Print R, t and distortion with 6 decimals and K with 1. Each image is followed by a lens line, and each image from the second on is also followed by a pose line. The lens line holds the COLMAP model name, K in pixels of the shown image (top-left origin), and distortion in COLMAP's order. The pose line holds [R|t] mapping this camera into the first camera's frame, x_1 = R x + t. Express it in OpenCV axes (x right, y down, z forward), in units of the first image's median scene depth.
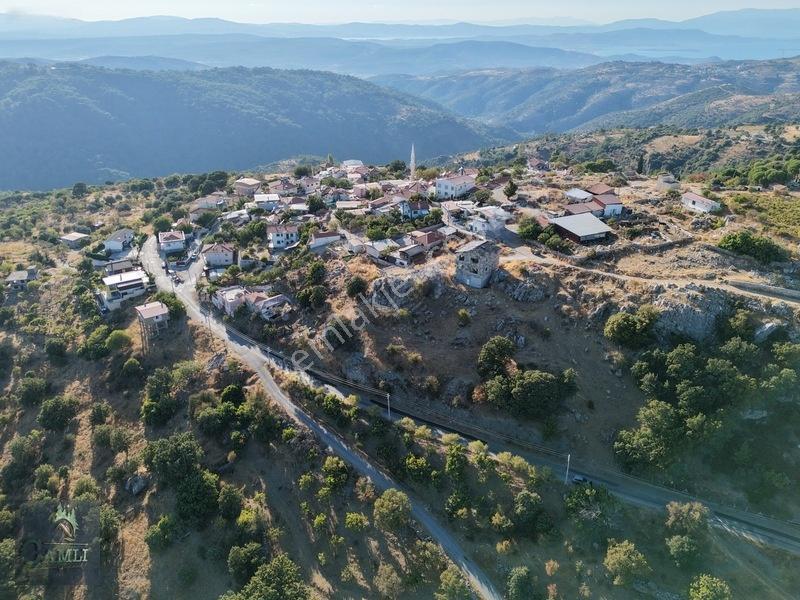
lens RADIAL K [[586.1, 0, 399.2], [0, 586.1, 298.1], [0, 0, 1]] dist [0.078157, -0.072274]
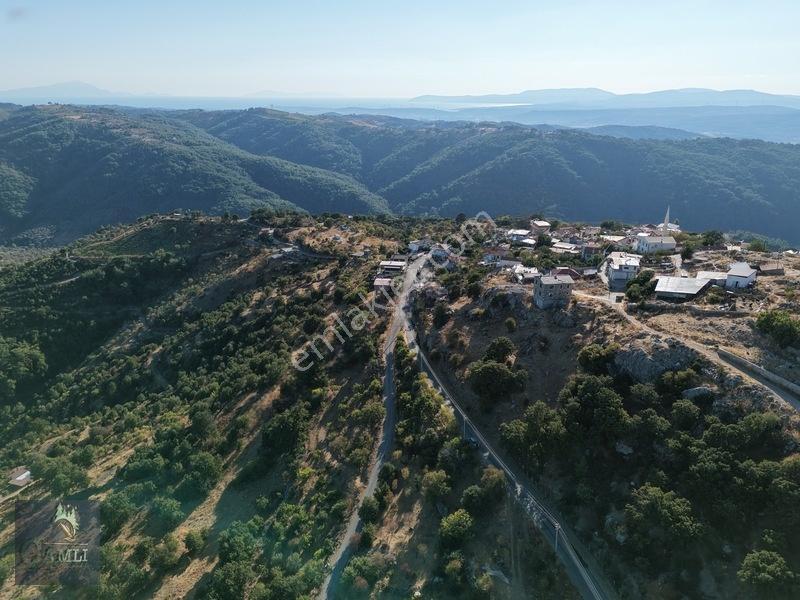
lens RADIAL K [[586.1, 0, 399.2], [0, 586.1, 298.1], [0, 0, 1]] dist [0.078157, -0.072274]
pose [[0.710493, 0.232707, -0.664114, 0.654282], [-0.300228, 0.953779, 0.013011, 0.030050], [0.636446, 0.190141, 0.747518, -0.074148]]
